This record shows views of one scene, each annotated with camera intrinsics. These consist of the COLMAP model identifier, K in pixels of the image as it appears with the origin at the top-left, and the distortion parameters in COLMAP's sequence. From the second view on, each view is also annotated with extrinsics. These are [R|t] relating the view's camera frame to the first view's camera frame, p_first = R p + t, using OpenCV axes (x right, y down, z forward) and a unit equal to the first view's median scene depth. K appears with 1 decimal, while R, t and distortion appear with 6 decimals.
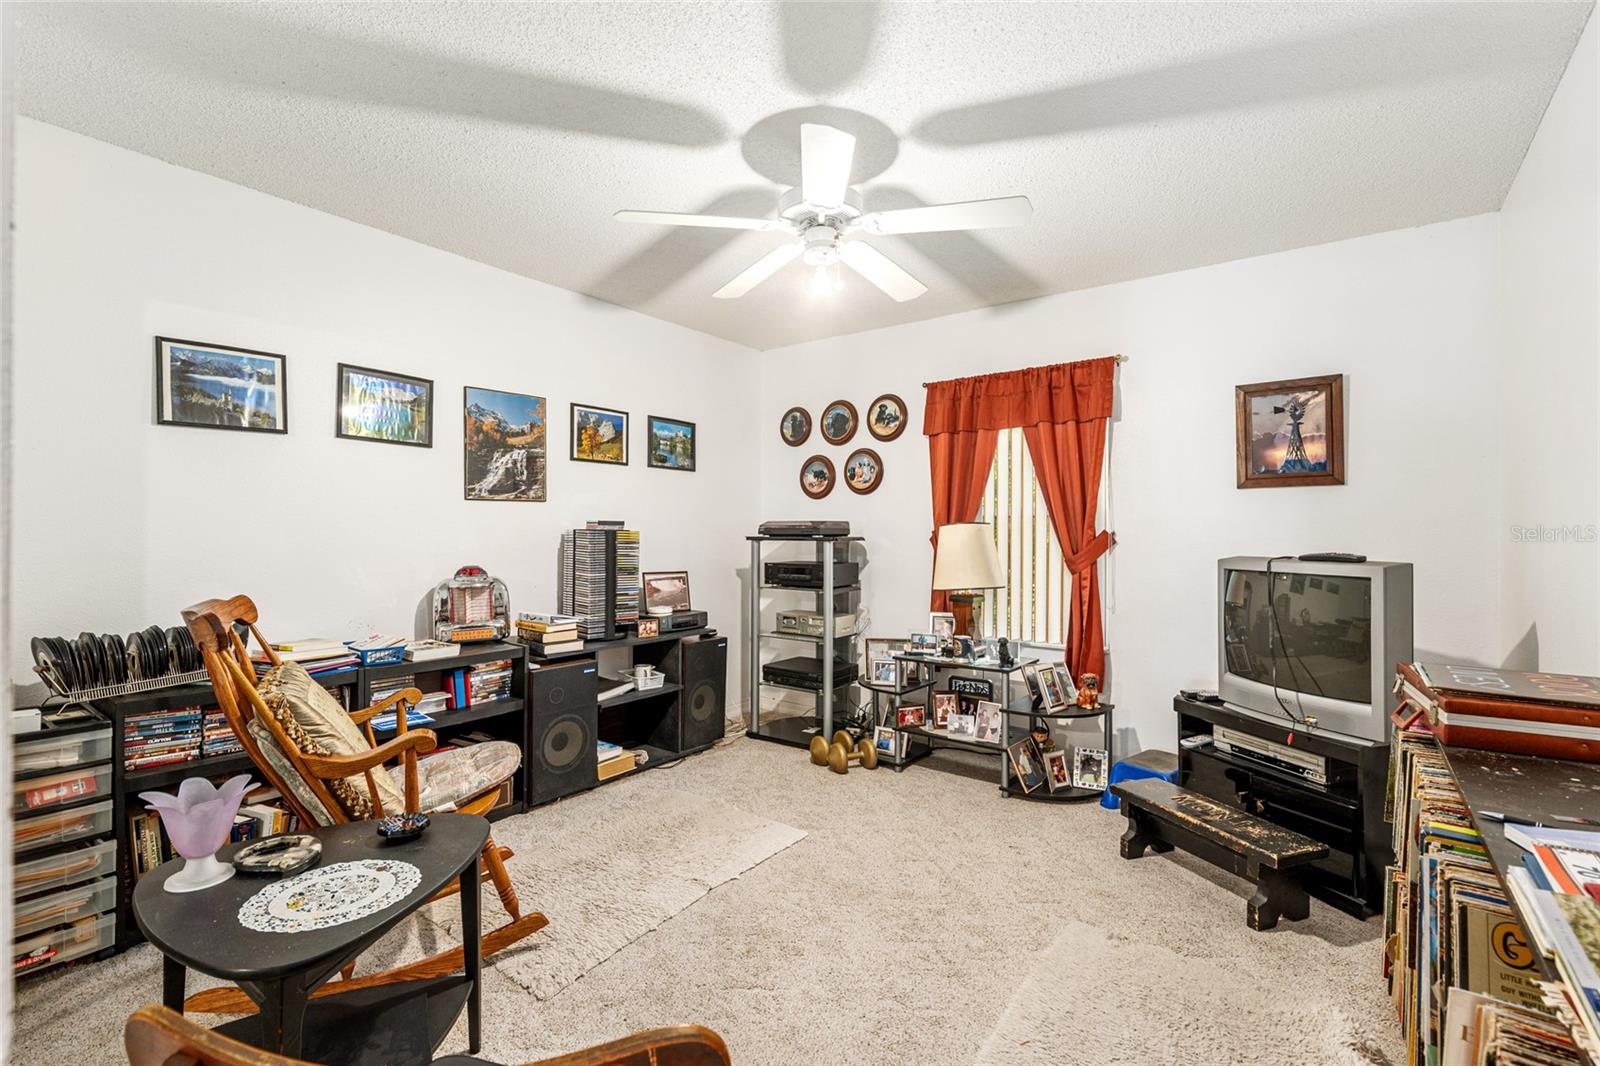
lens RADIAL K [[716.2, 0, 799.6], [0, 716.2, 530.7], [0, 0, 1]] dist [0.001835, 0.000217]
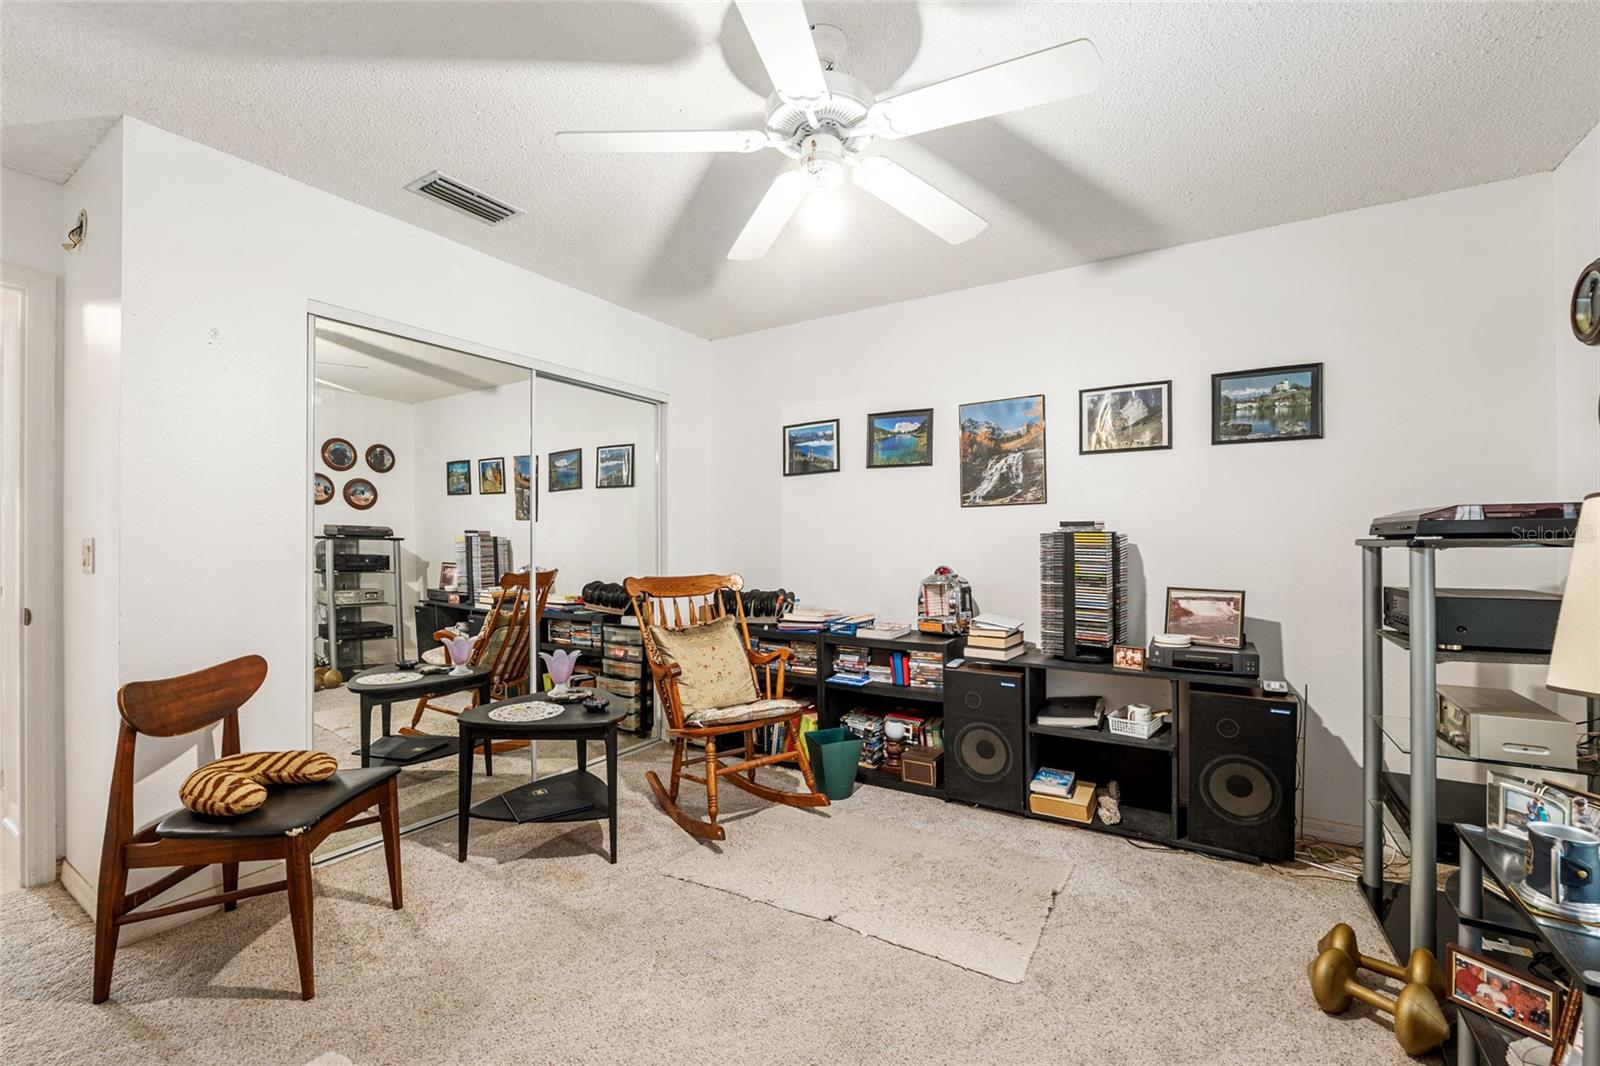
lens RADIAL K [[662.9, 0, 800.5], [0, 662.9, 542.0], [0, 0, 1]] dist [-0.004055, -0.000006]
pose [[0.095092, -0.000795, -0.995468, 0.502805], [0.006882, 0.999976, -0.000141, 0.008744], [0.995445, -0.006838, 0.095095, 0.613678]]
